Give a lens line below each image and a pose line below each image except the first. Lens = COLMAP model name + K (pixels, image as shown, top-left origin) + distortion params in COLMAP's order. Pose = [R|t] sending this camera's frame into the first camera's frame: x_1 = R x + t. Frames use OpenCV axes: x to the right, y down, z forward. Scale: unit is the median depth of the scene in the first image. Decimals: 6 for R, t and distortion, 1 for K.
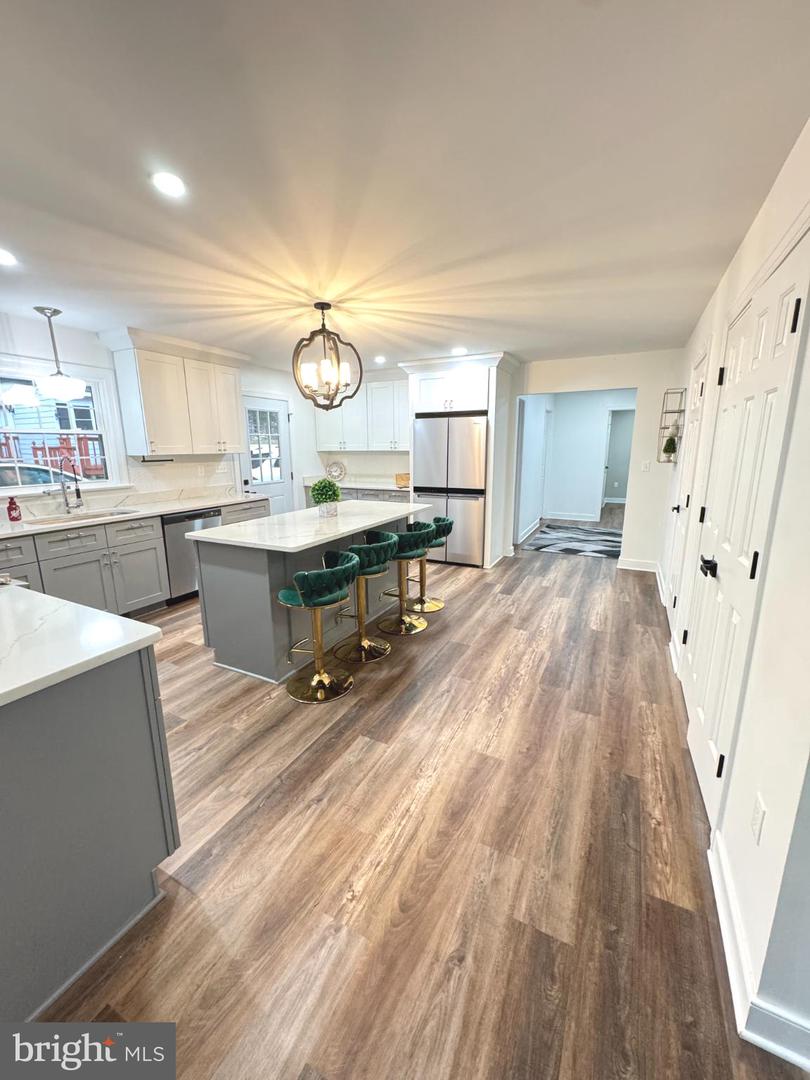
lens RADIAL K [[429.2, 0, 406.0], [0, 429.2, 537.3], [0, 0, 1]] dist [-0.002329, 0.000143]
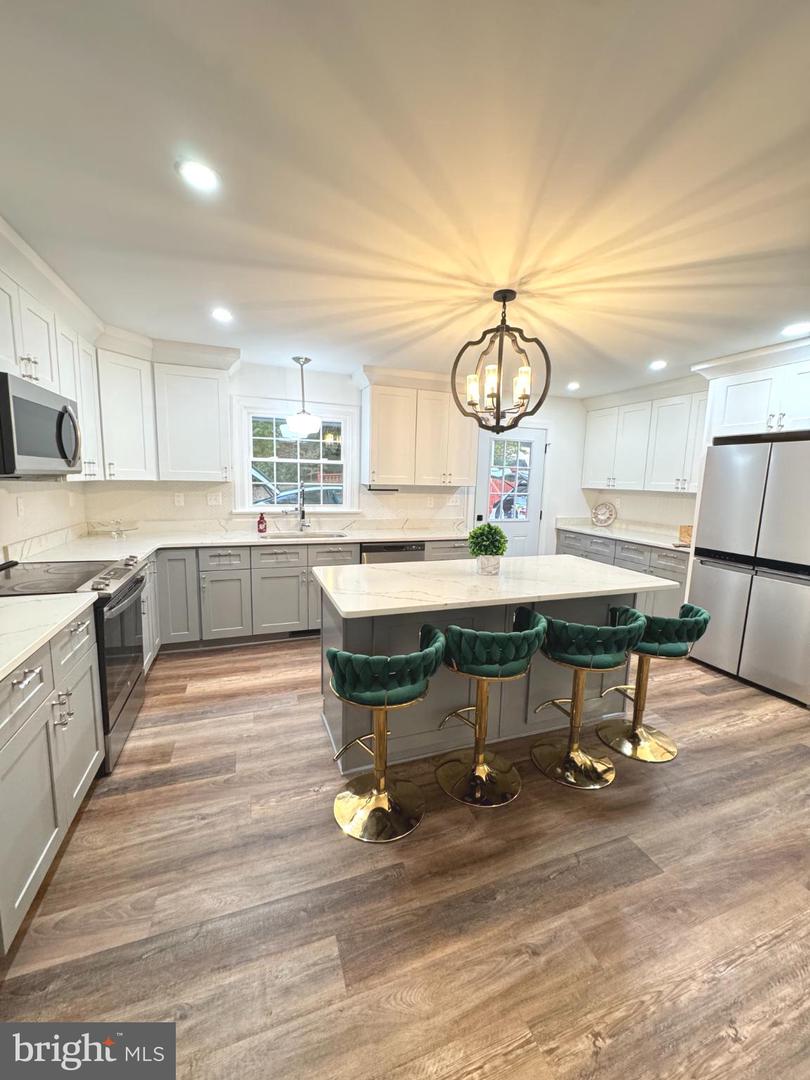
lens RADIAL K [[429.2, 0, 406.0], [0, 429.2, 537.3], [0, 0, 1]] dist [-0.002329, 0.000143]
pose [[0.734613, 0.119982, -0.667794, 0.204054], [-0.171830, 0.985053, -0.012040, -0.077271], [0.656368, 0.123592, 0.744249, 0.342821]]
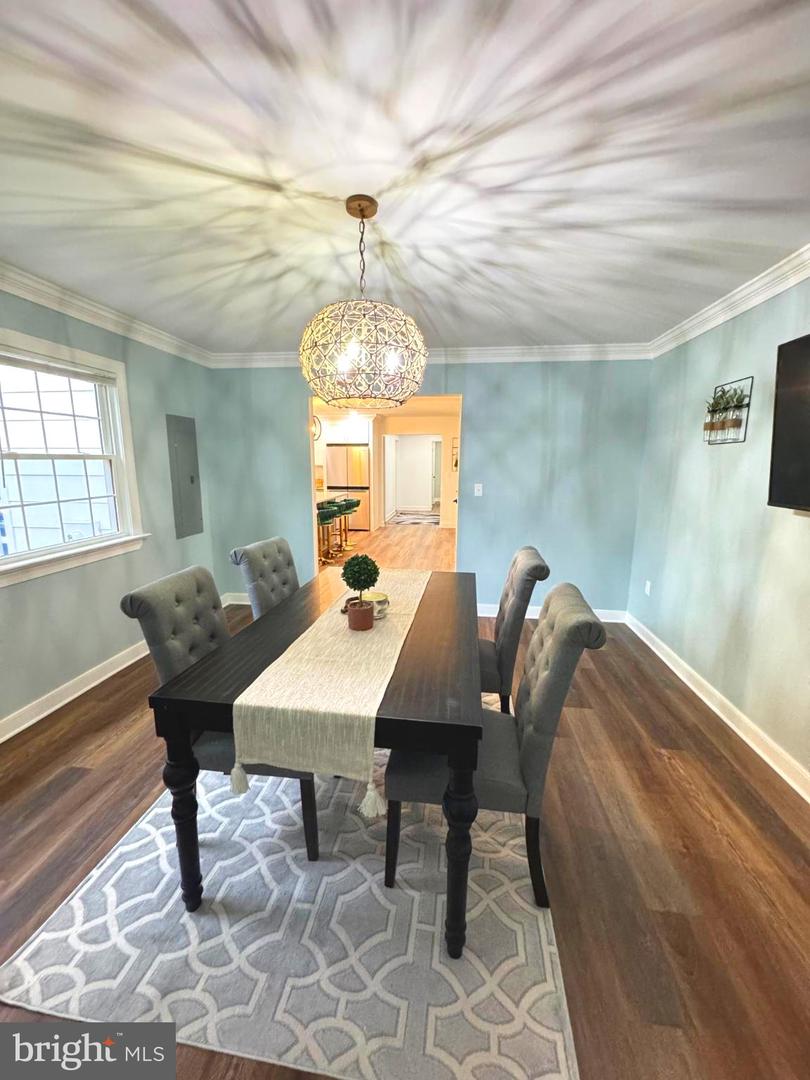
lens RADIAL K [[429.2, 0, 406.0], [0, 429.2, 537.3], [0, 0, 1]] dist [-0.002329, 0.000143]
pose [[0.938819, -0.049186, 0.340881, -0.442466], [0.061397, 0.997797, -0.025121, 0.232502], [-0.338894, 0.044513, 0.939771, -1.107766]]
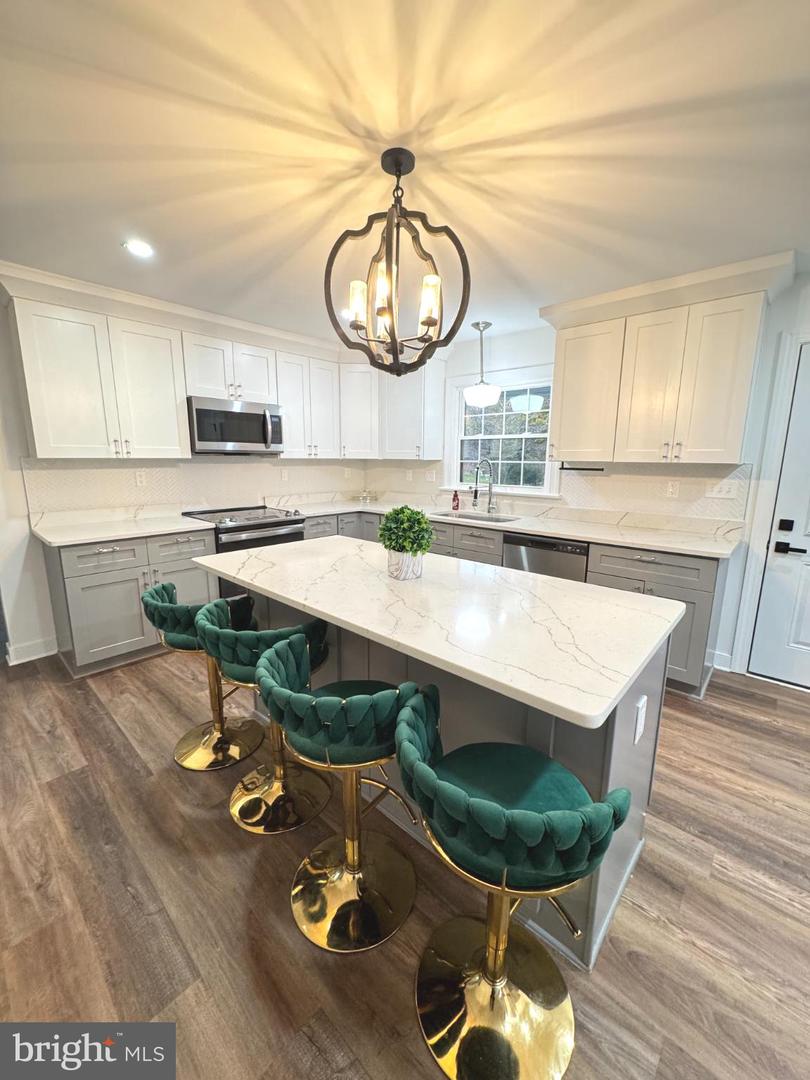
lens RADIAL K [[429.2, 0, 406.0], [0, 429.2, 537.3], [0, 0, 1]] dist [-0.002329, 0.000143]
pose [[-0.255973, 0.183246, -0.949157, 0.315290], [-0.207438, 0.948584, 0.239078, -0.221563], [0.944165, 0.258089, -0.204800, 1.091076]]
